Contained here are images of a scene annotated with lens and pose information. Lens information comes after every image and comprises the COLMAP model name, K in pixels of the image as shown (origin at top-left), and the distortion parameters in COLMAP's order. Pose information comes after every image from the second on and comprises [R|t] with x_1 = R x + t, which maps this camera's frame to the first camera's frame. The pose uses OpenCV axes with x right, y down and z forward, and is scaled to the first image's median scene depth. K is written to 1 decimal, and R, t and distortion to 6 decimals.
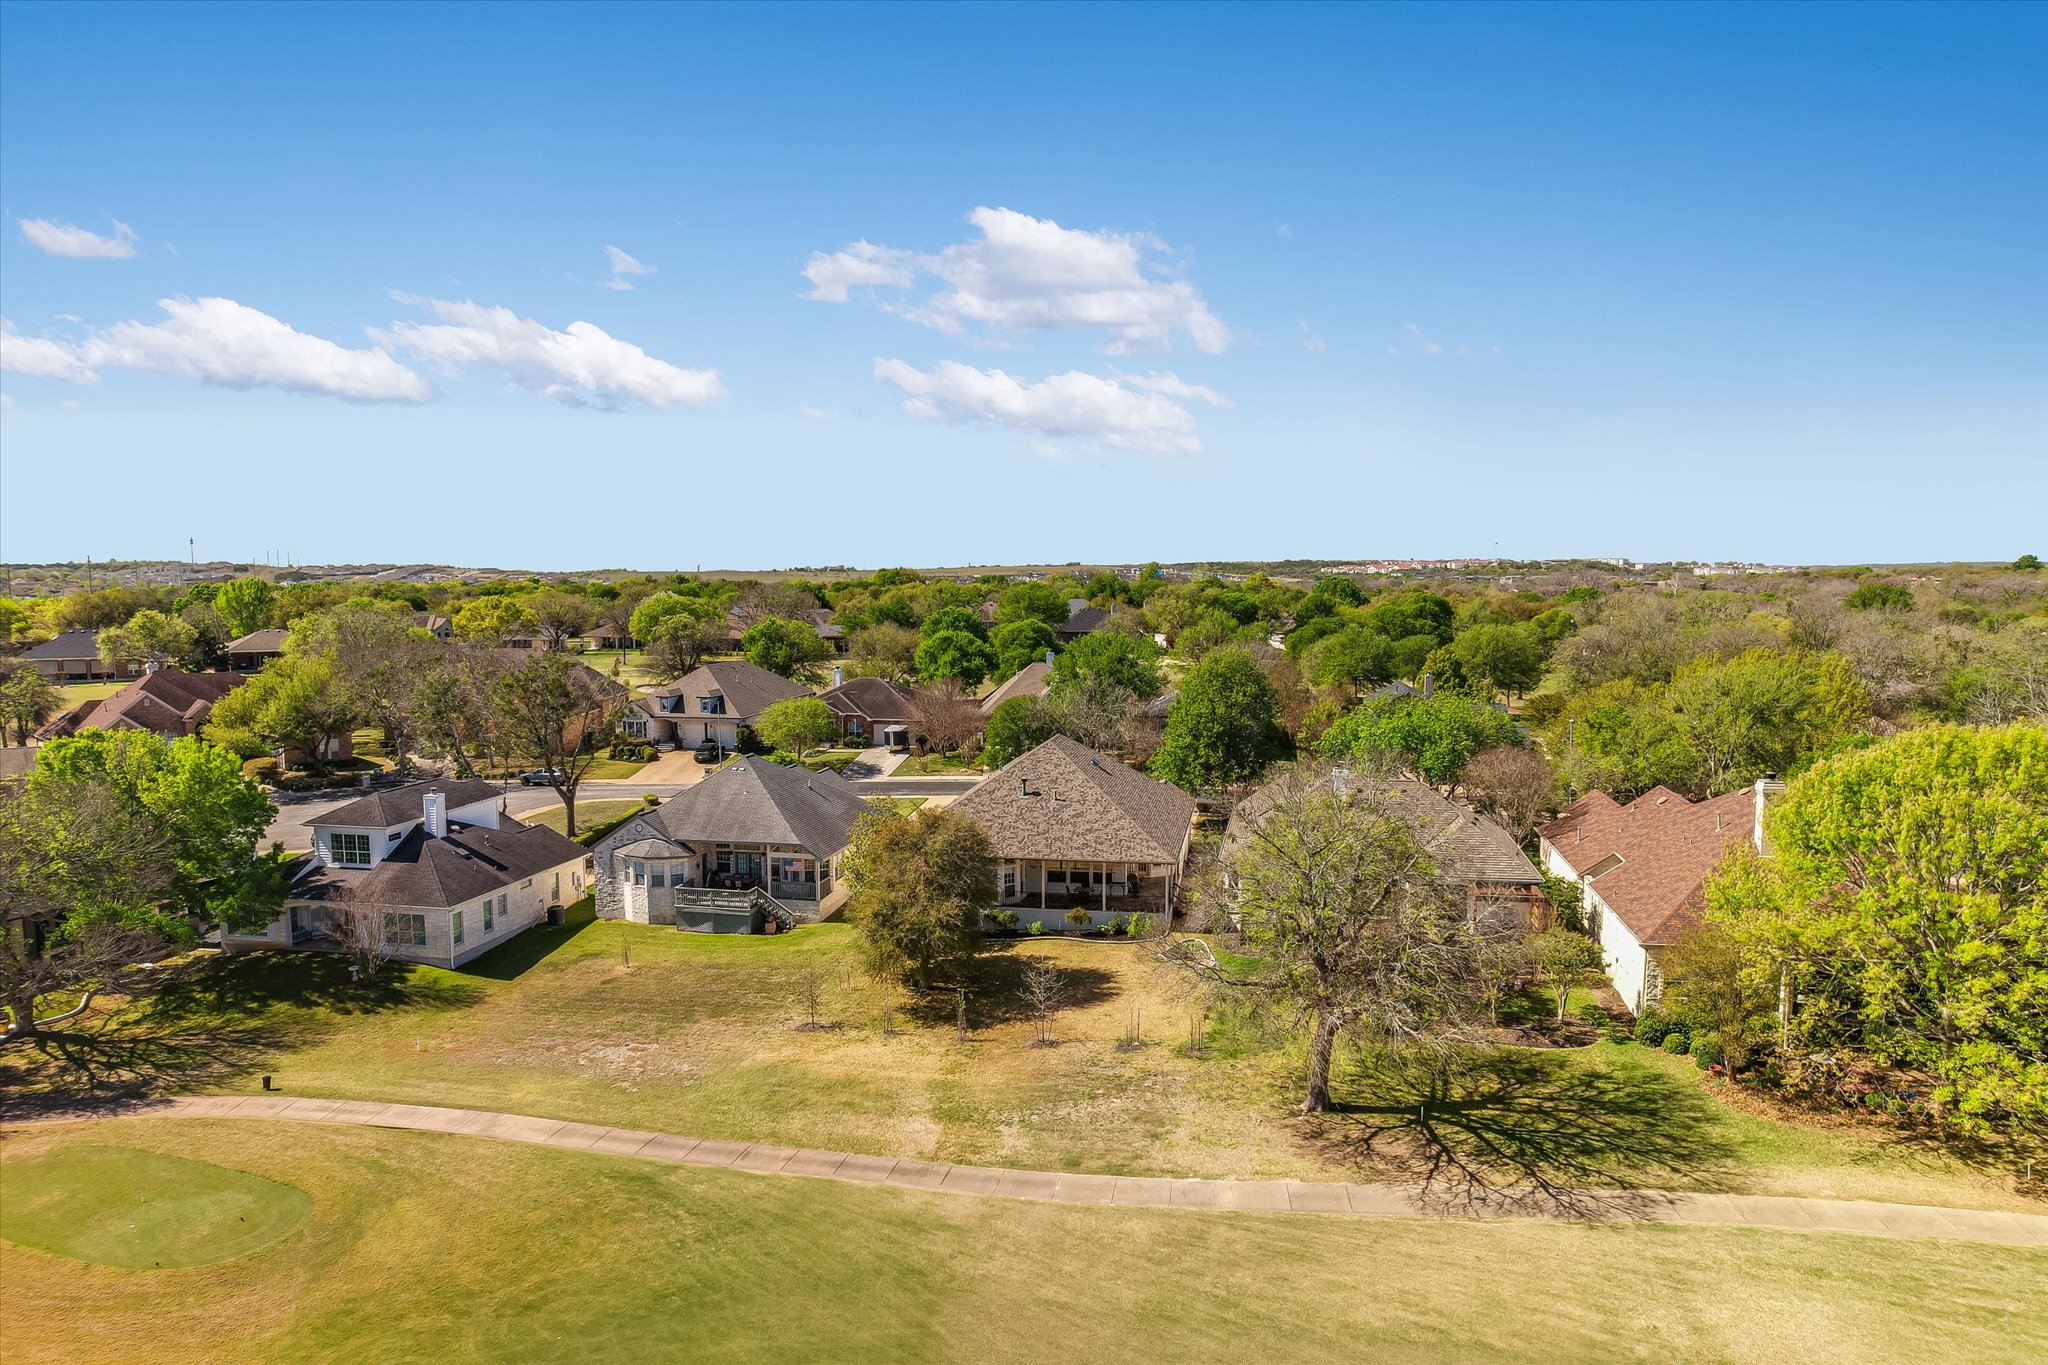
lens RADIAL K [[1242.3, 0, 1024.0], [0, 1242.3, 682.5], [0, 0, 1]] dist [-0.023439, -0.000805]
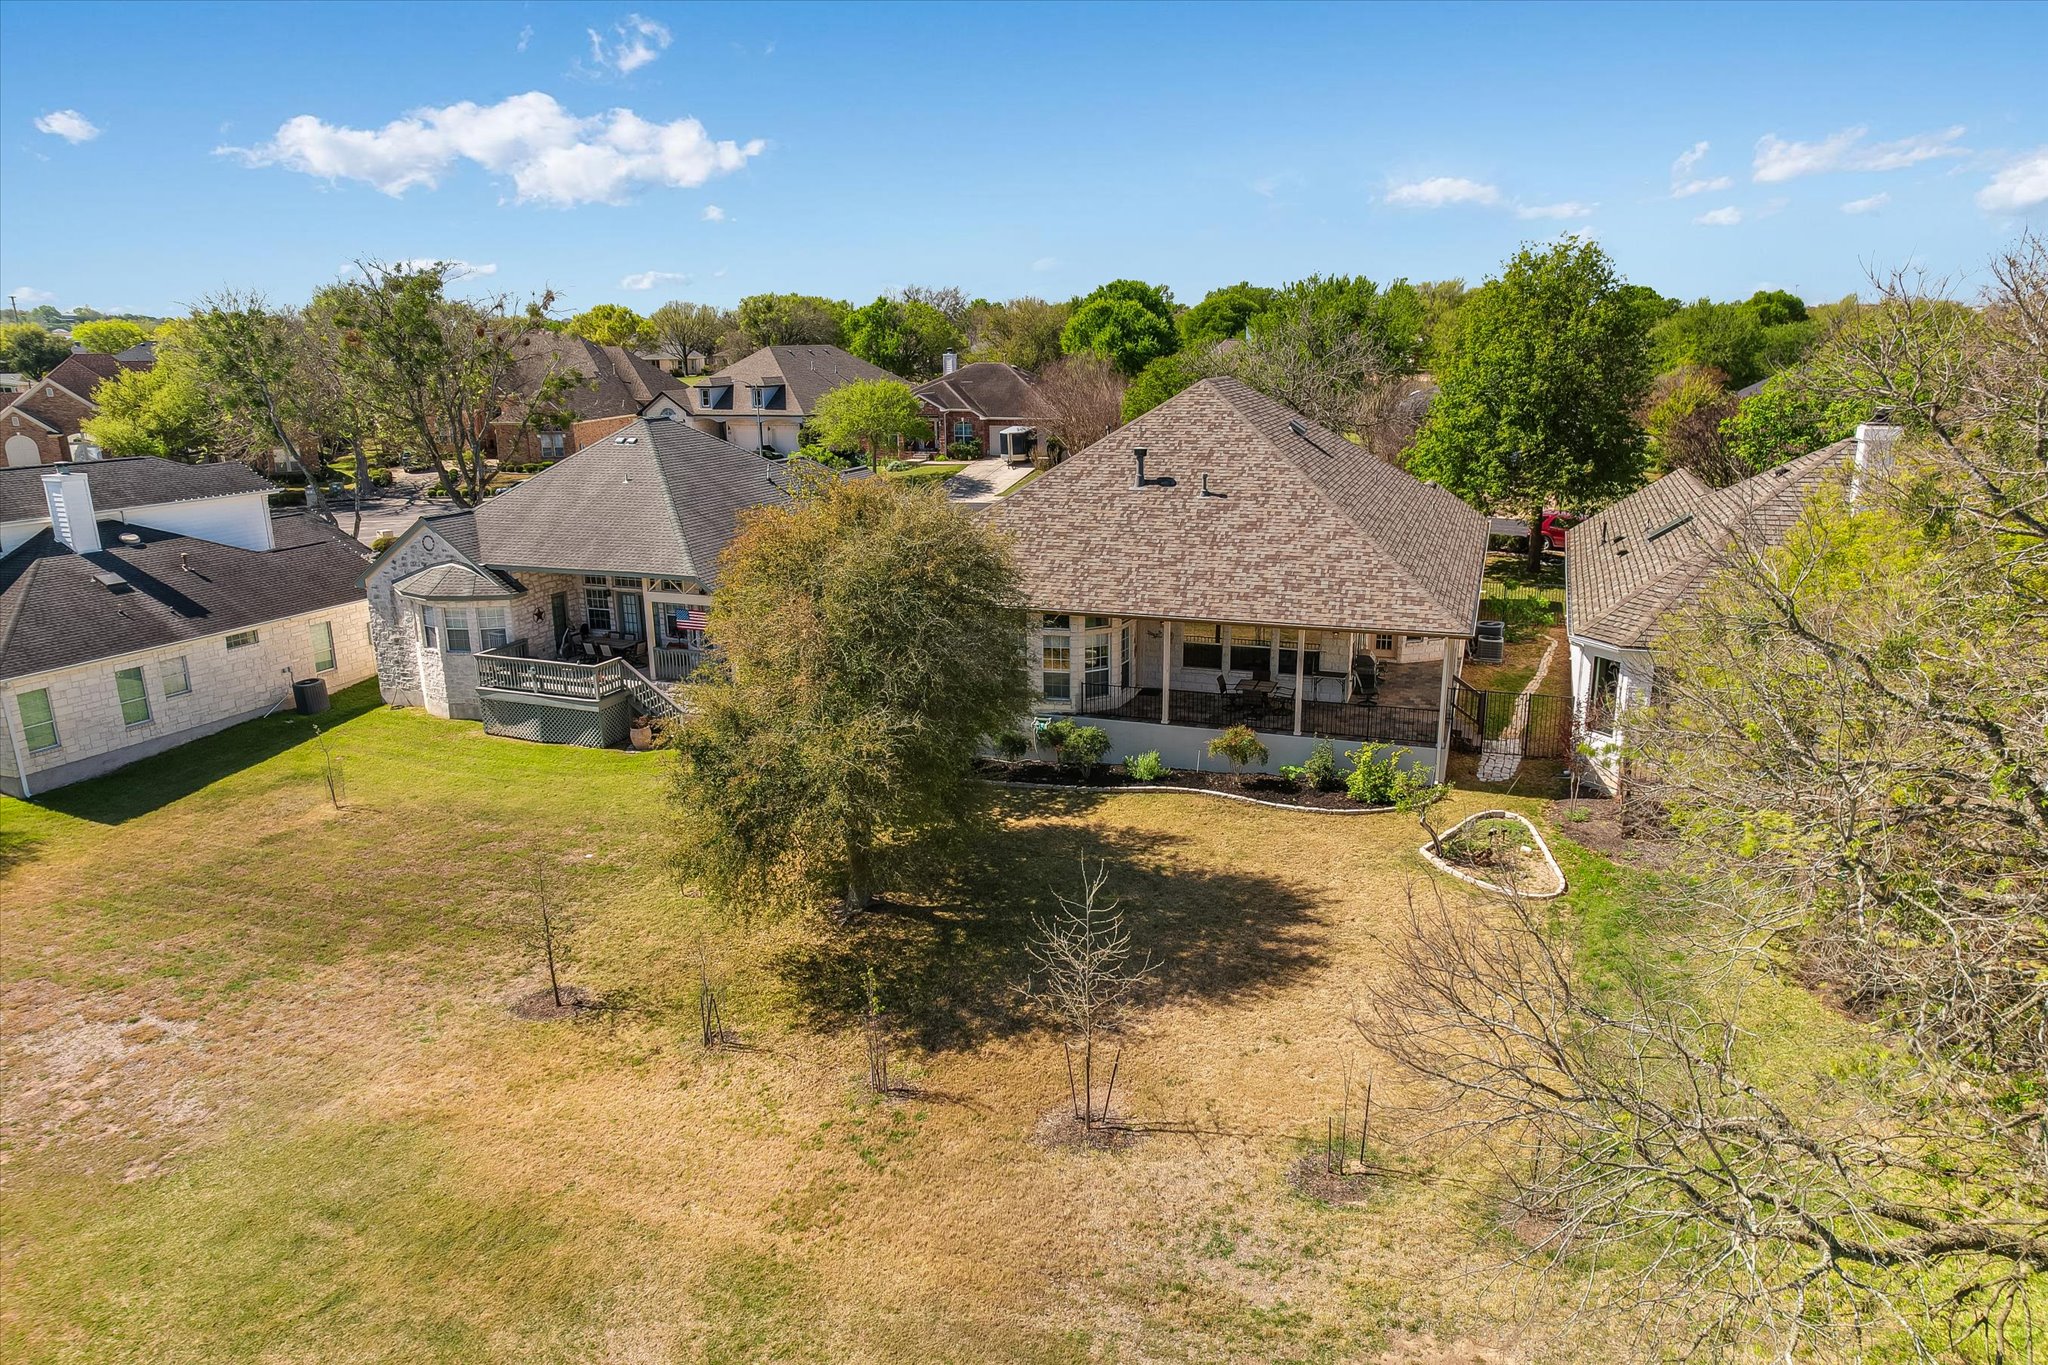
lens RADIAL K [[1483.0, 0, 1014.6], [0, 1483.0, 678.2], [0, 0, 1]] dist [-0.086507, 0.109851]
pose [[0.989505, 0.033417, -0.140581, 0.035522], [-0.007925, 0.983978, 0.178116, 0.064601], [0.144281, -0.175133, 0.973916, 0.437811]]
